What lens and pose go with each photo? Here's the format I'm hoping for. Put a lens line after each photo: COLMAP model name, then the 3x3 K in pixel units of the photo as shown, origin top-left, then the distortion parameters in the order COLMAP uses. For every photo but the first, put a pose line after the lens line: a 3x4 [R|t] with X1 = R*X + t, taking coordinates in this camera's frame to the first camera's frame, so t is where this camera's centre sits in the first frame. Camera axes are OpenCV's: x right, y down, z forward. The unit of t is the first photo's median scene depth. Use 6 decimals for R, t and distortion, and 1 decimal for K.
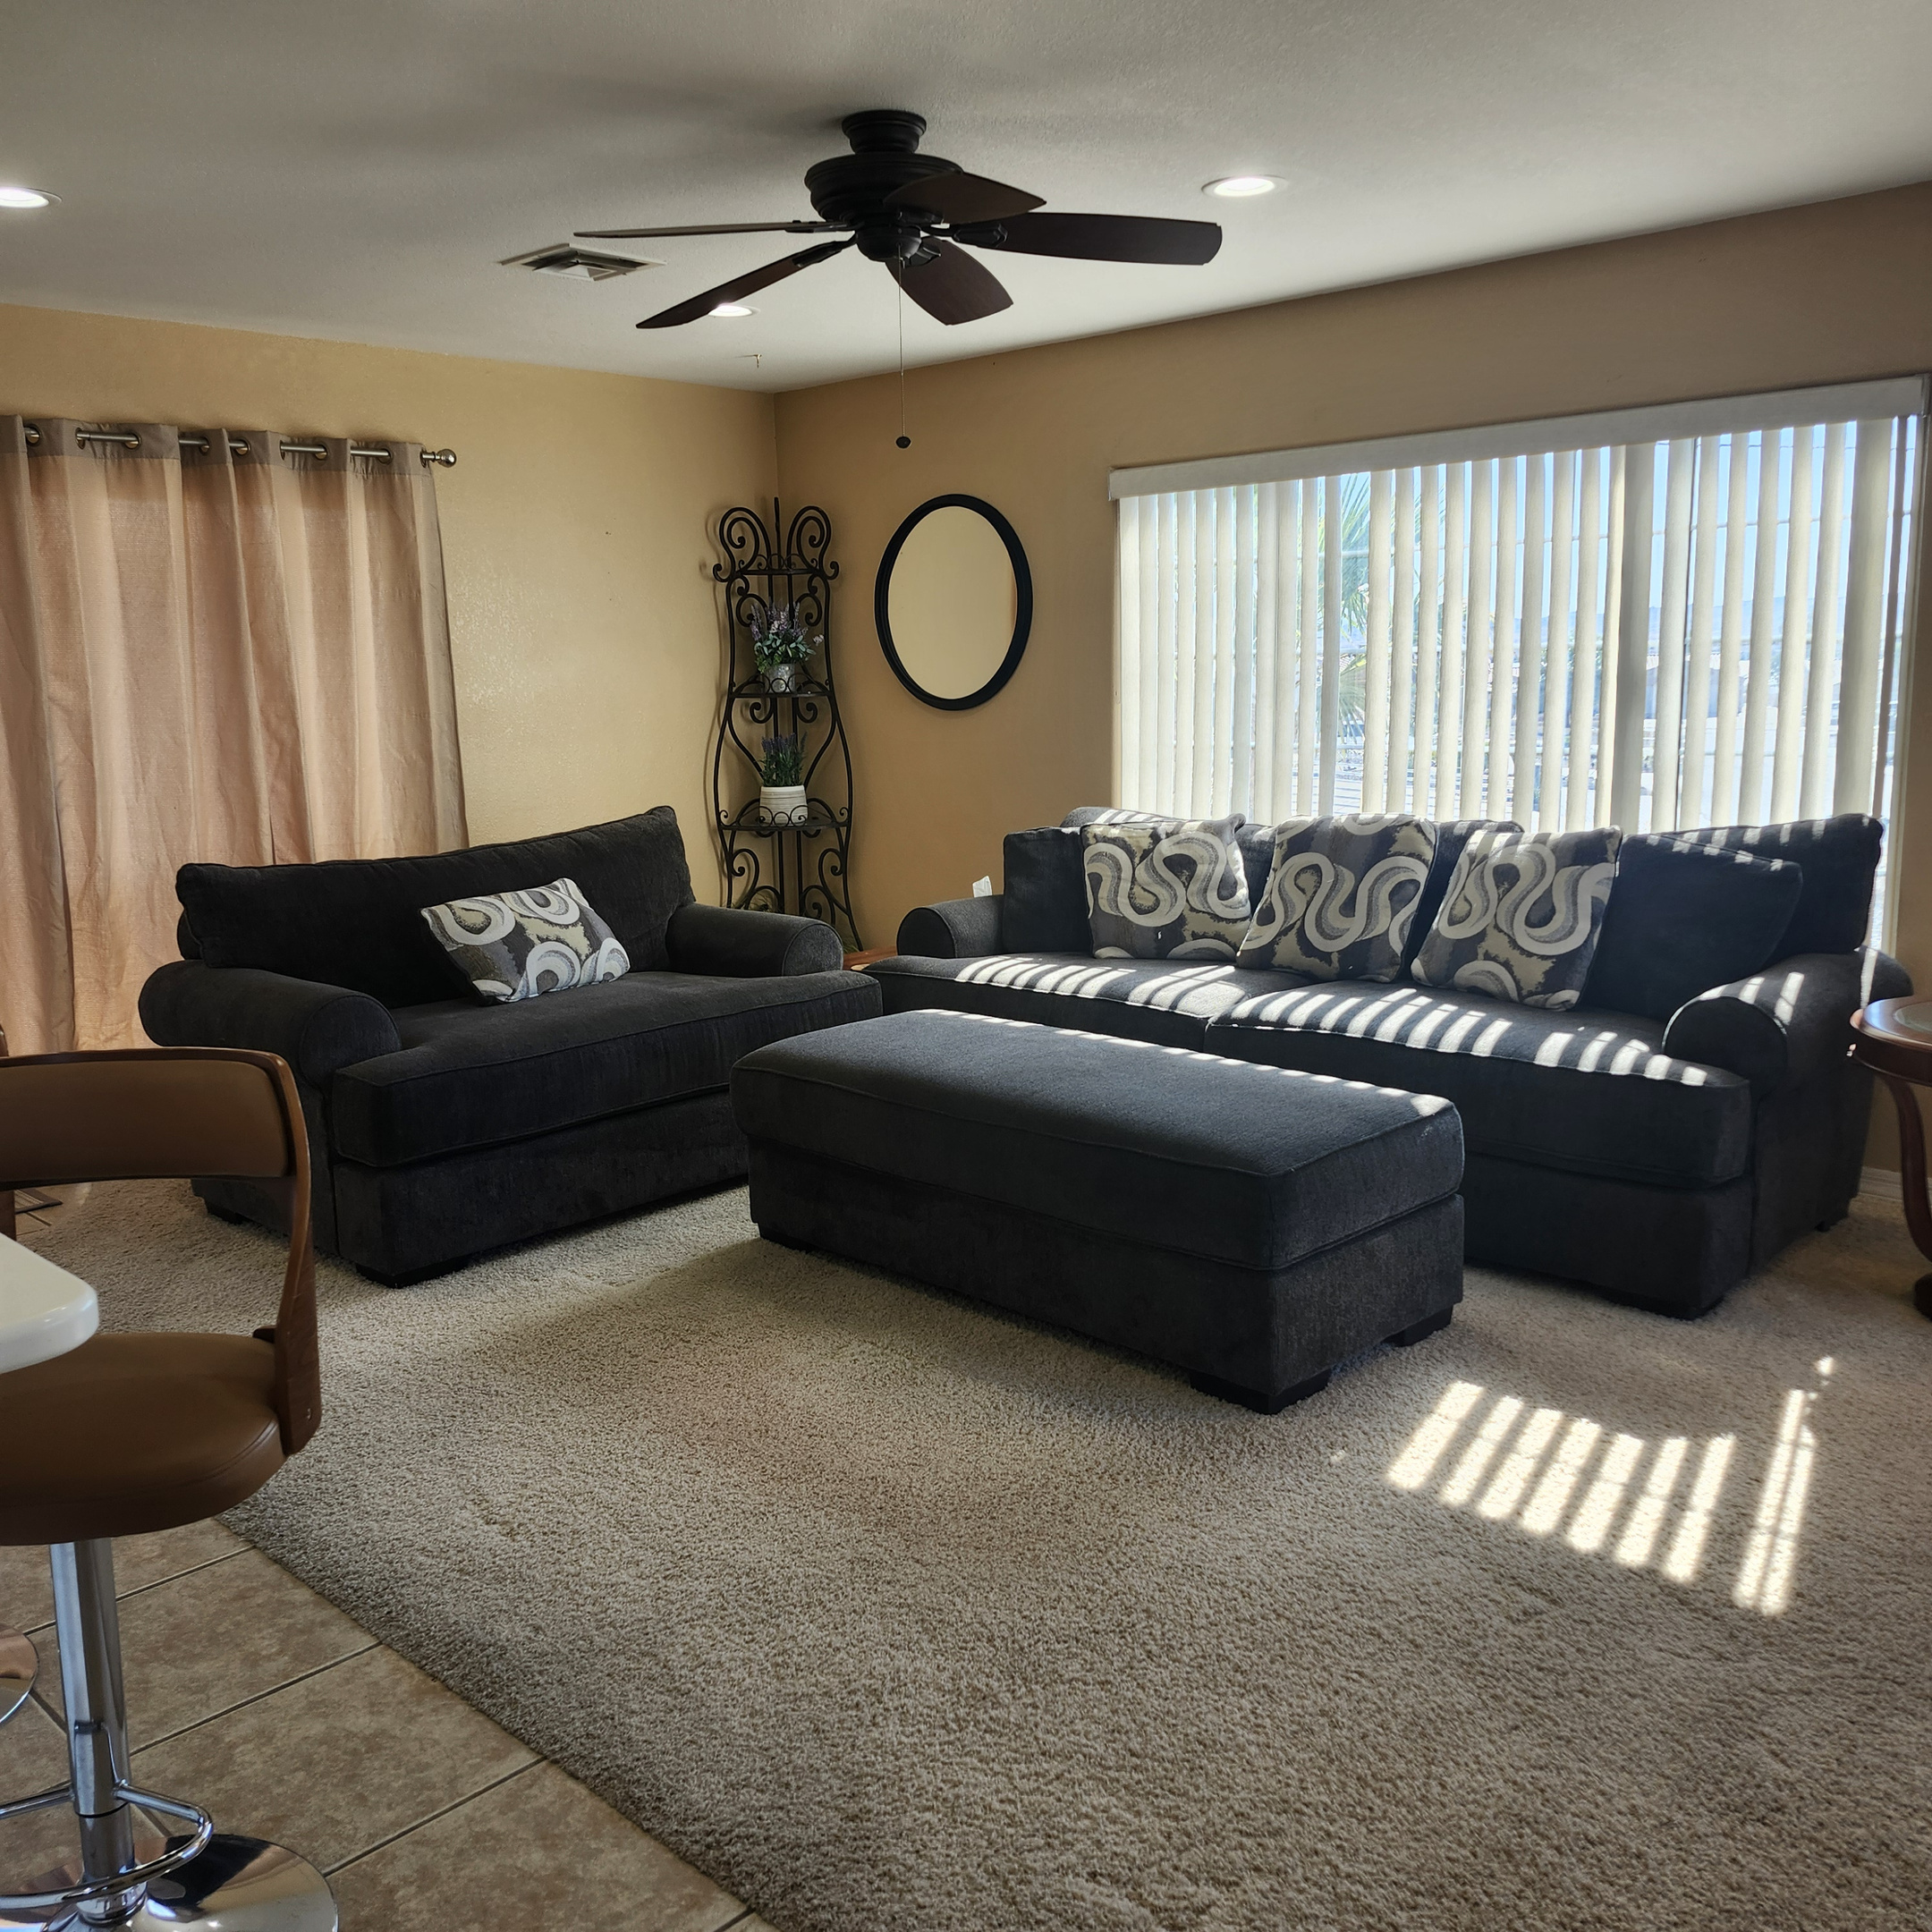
lens RADIAL K [[1788.6, 0, 924.0], [0, 1788.6, 926.9], [0, 0, 1]] dist [0.097319, -0.117513]
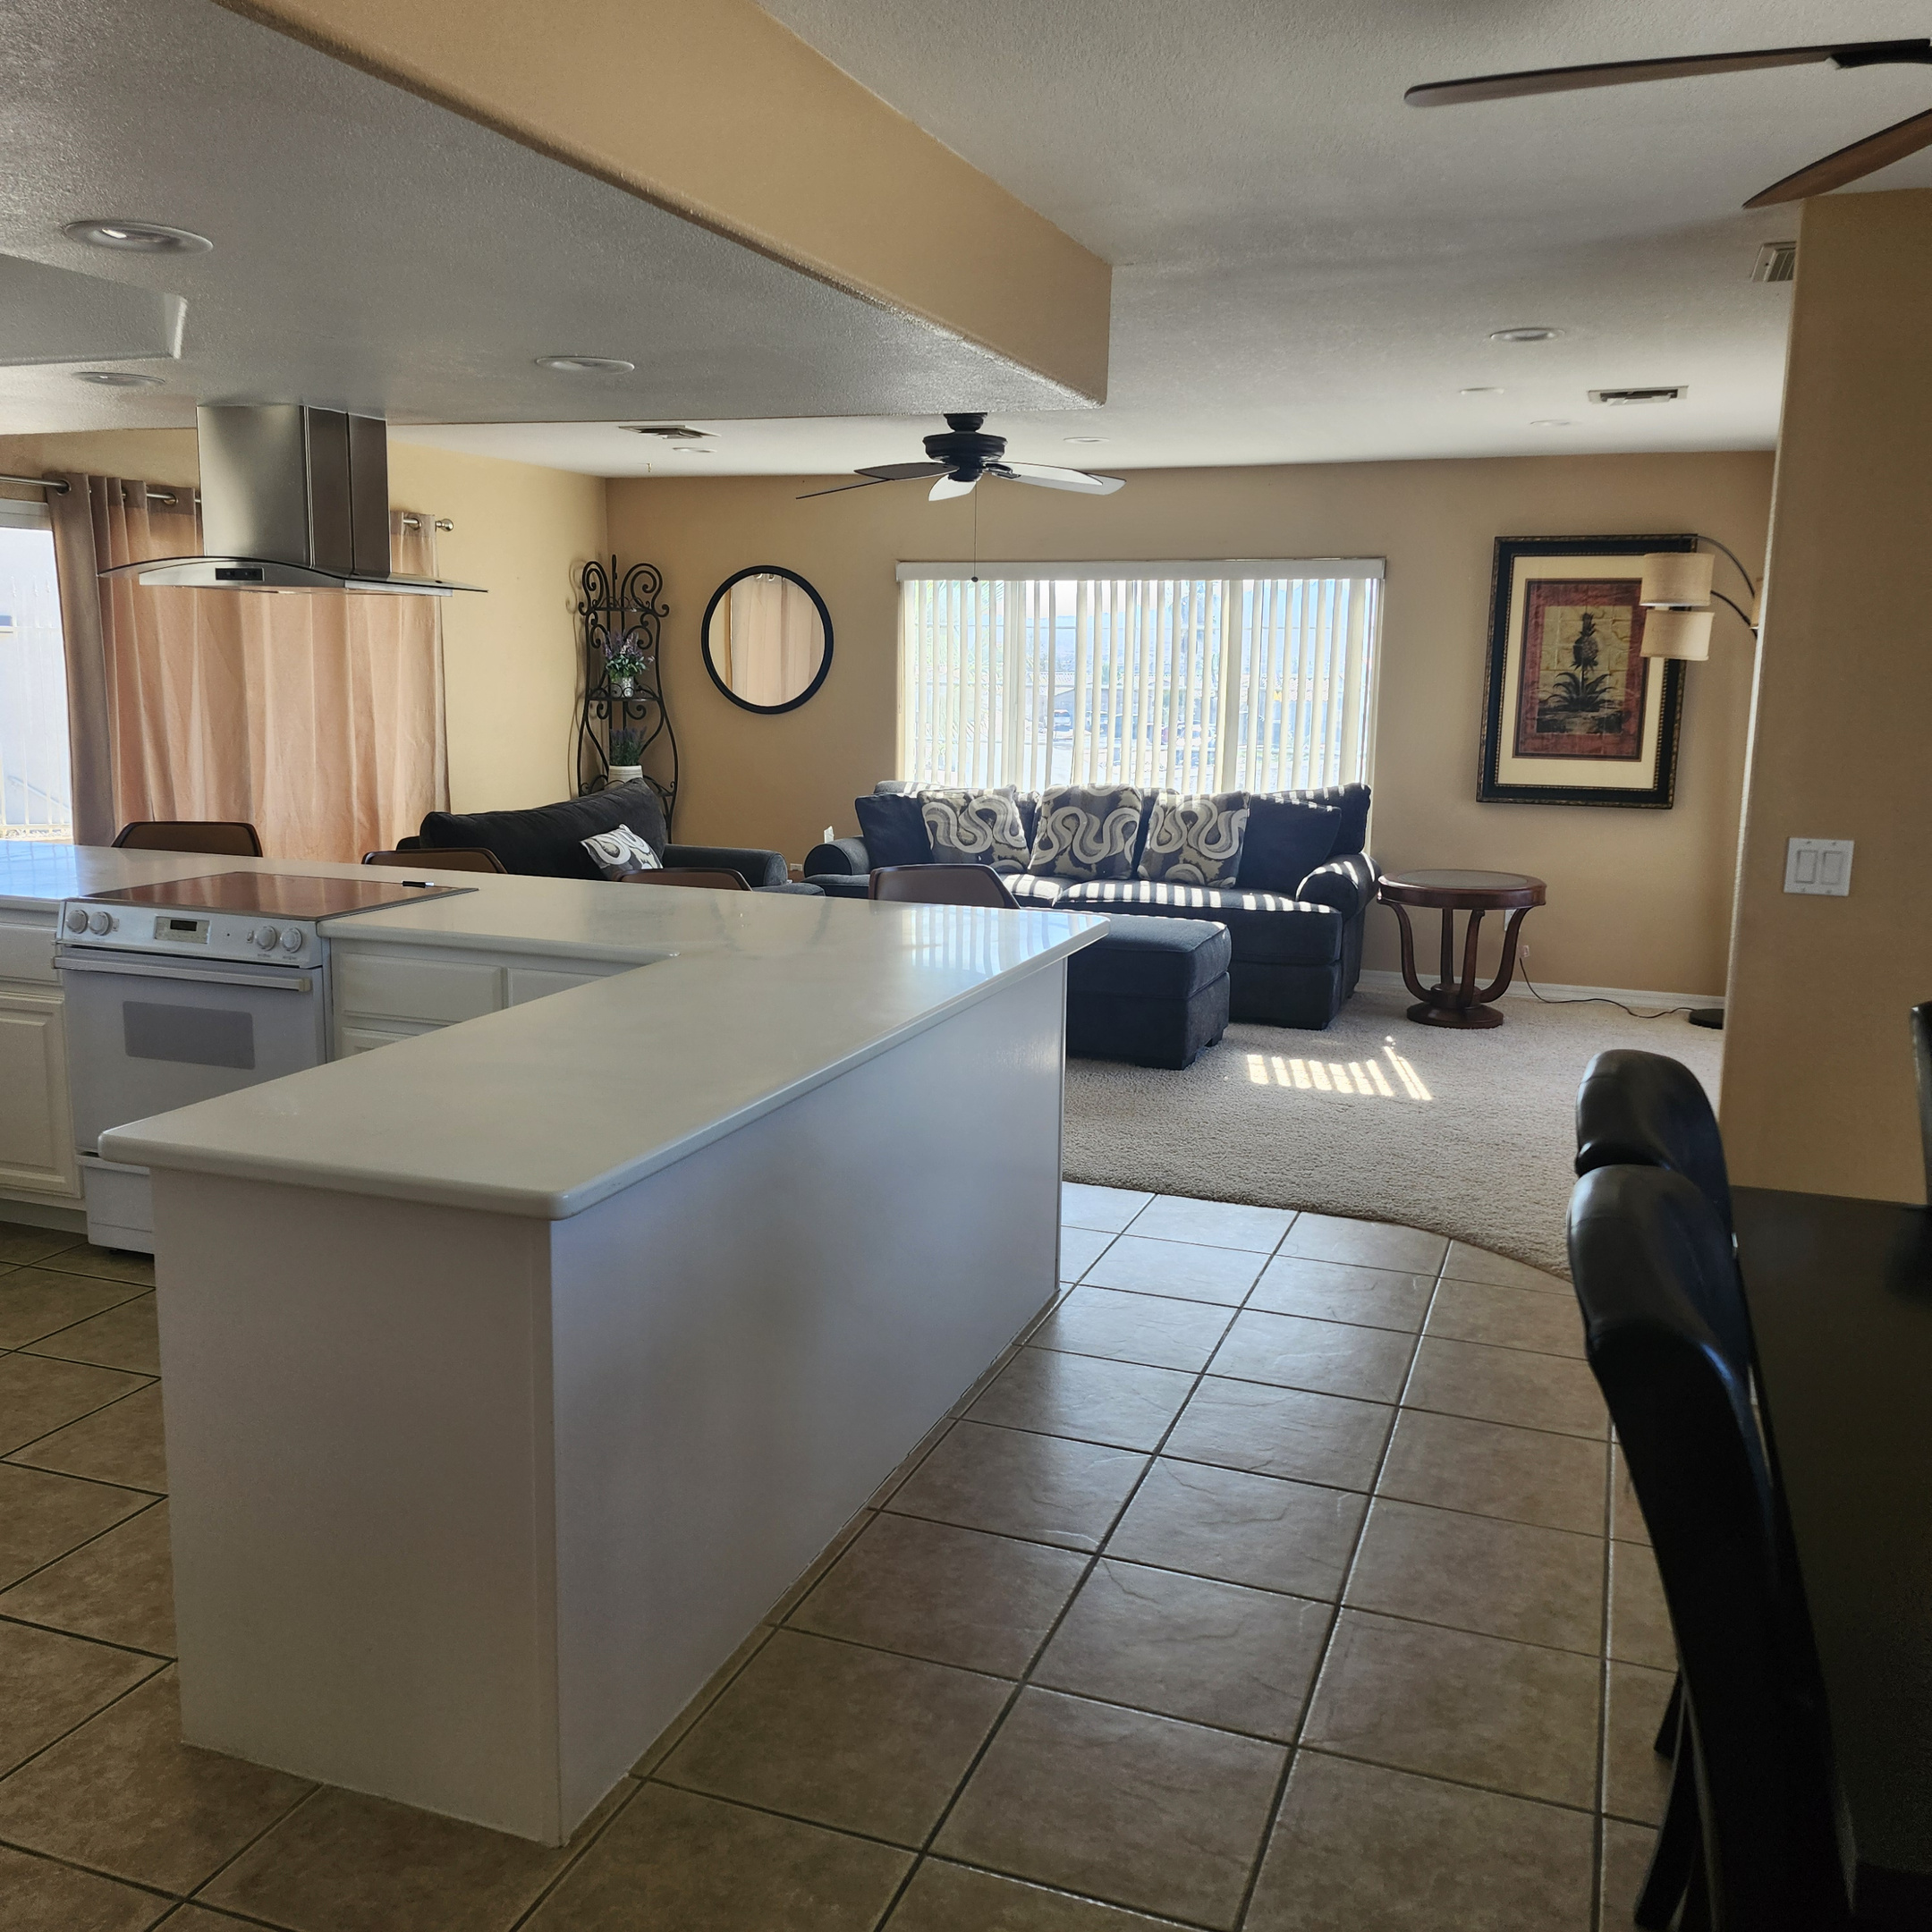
lens RADIAL K [[1779.7, 0, 963.8], [0, 1779.7, 937.2], [0, 0, 1]] dist [0.097880, -0.115092]
pose [[0.914376, -0.031054, 0.403673, -0.626204], [0.026686, 0.999509, 0.016444, 0.057789], [-0.403985, -0.004264, 0.914756, -0.558292]]
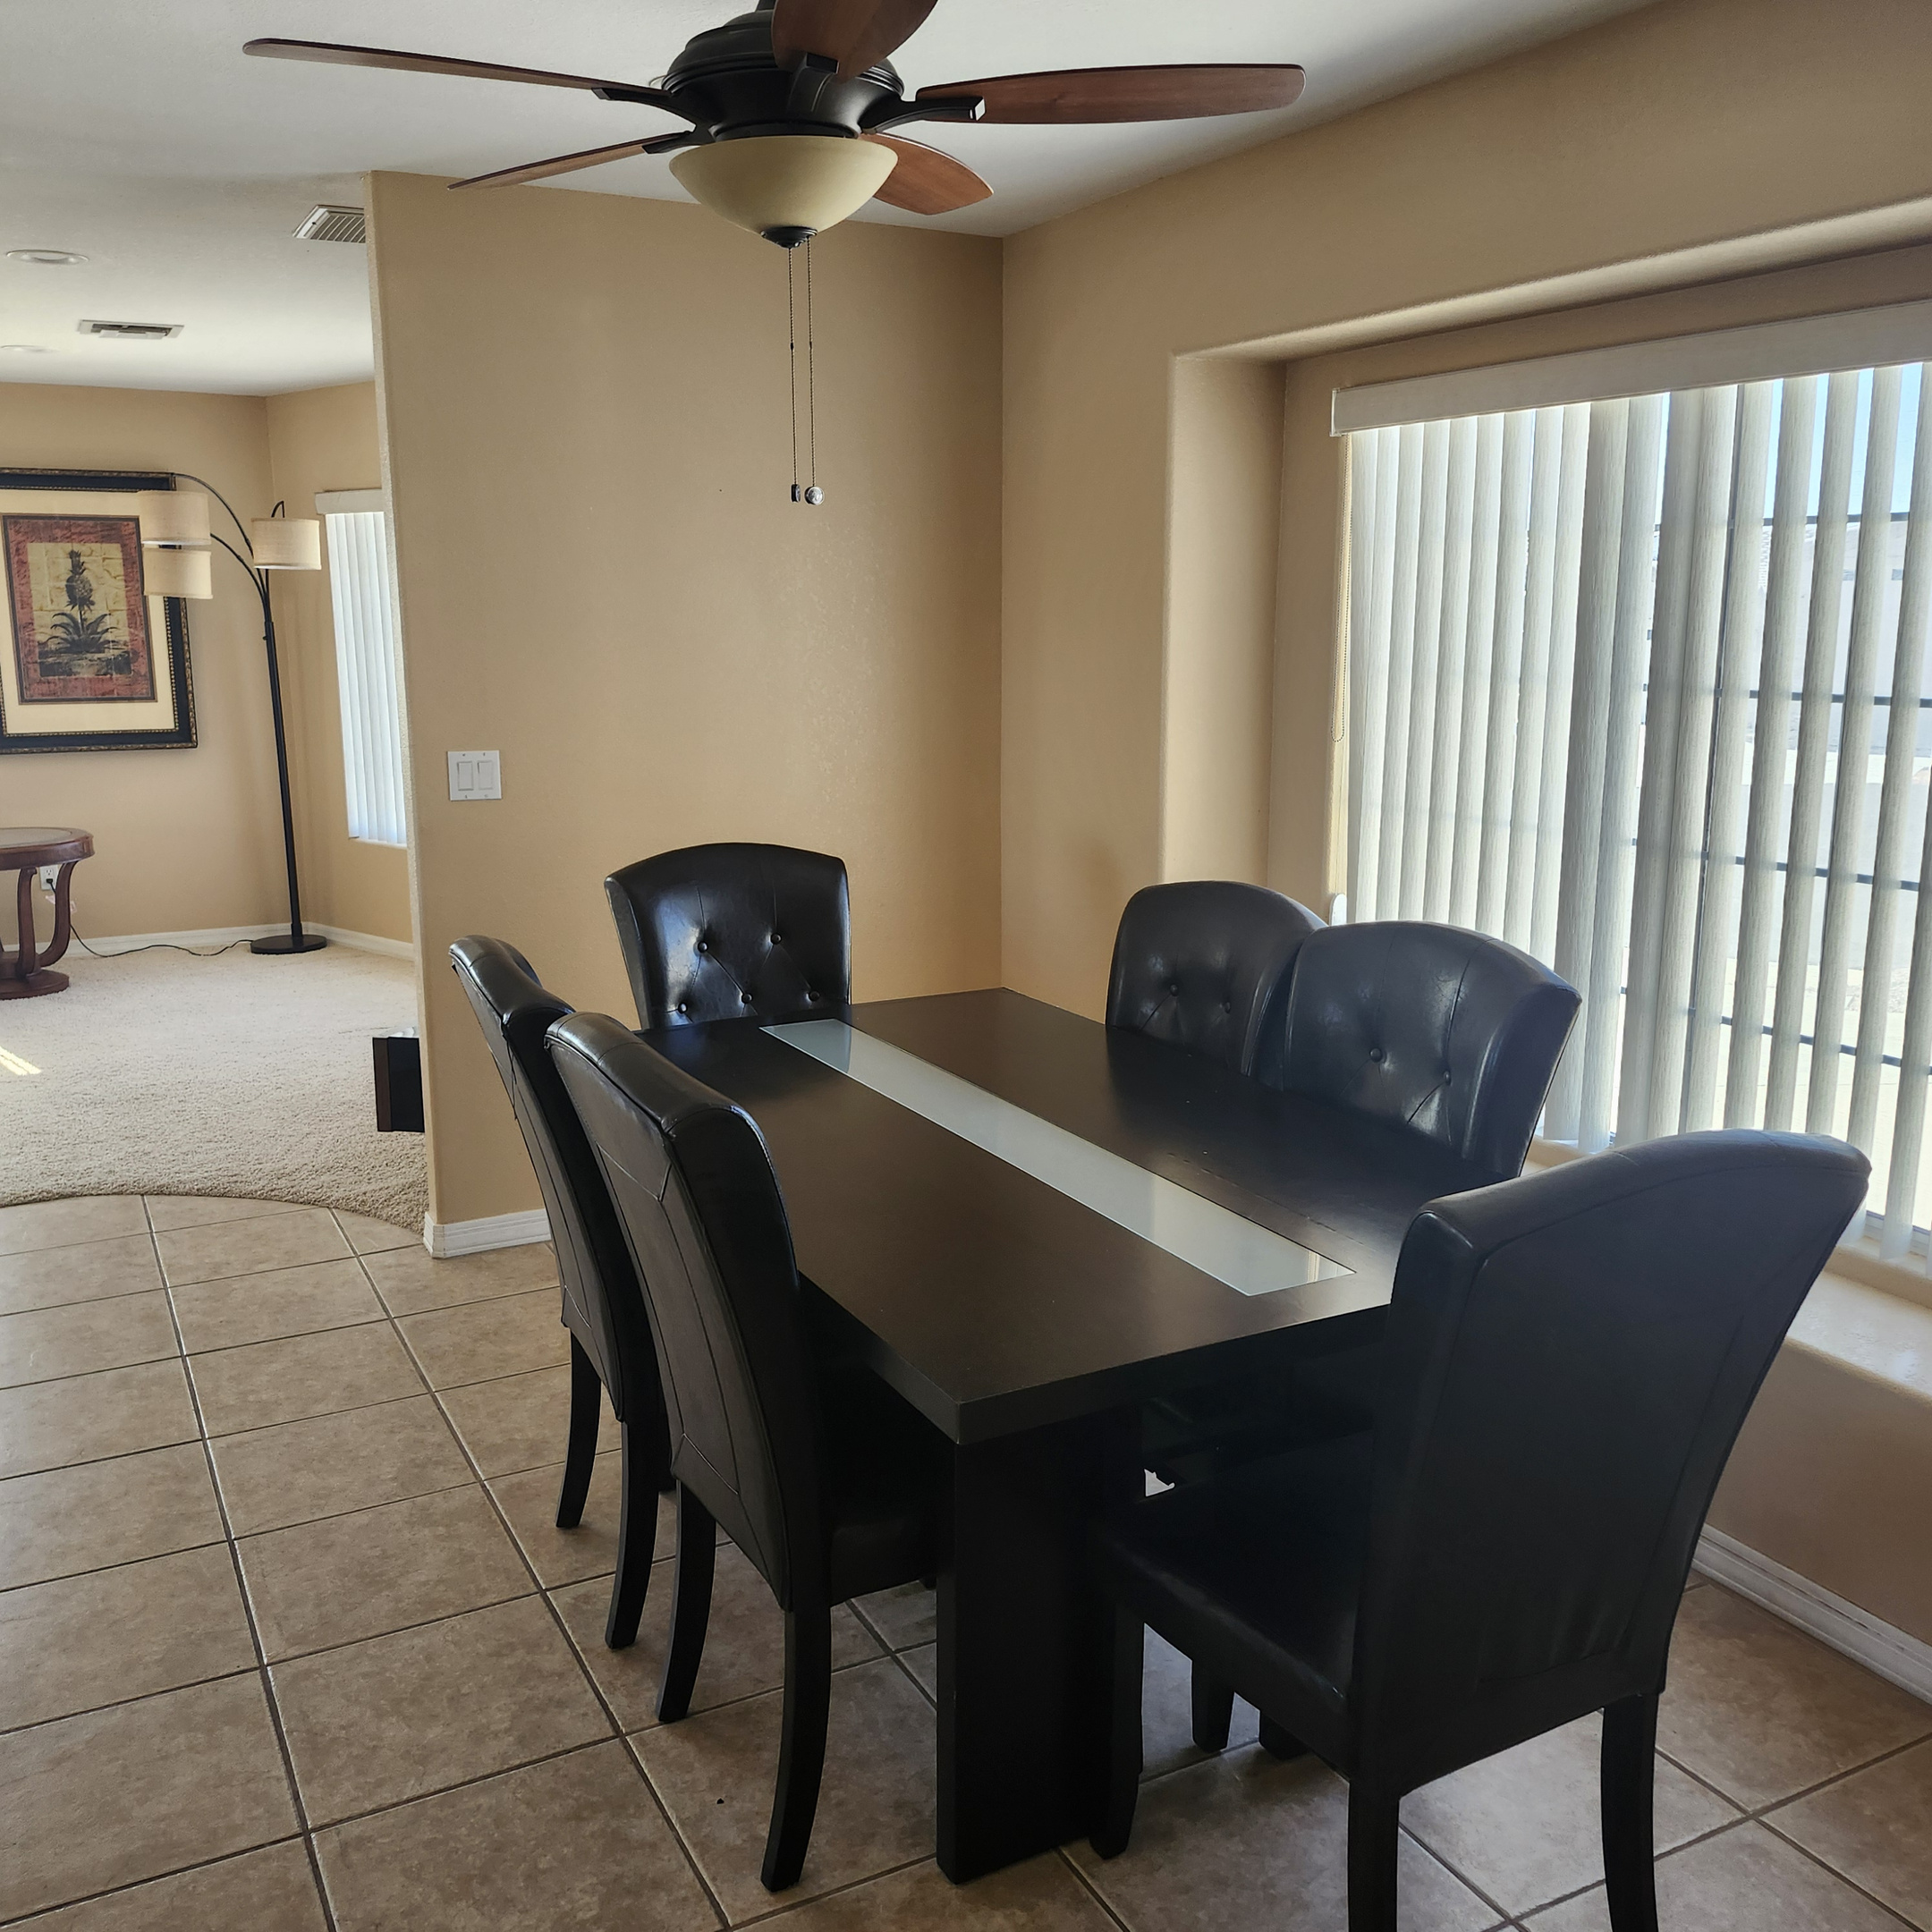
lens RADIAL K [[1779.7, 0, 963.8], [0, 1779.7, 937.2], [0, 0, 1]] dist [0.097880, -0.115092]
pose [[0.314882, -0.159273, 0.935672, -0.738915], [0.140297, 0.982801, 0.120081, 0.056336], [-0.938704, 0.093461, 0.331812, -0.508777]]
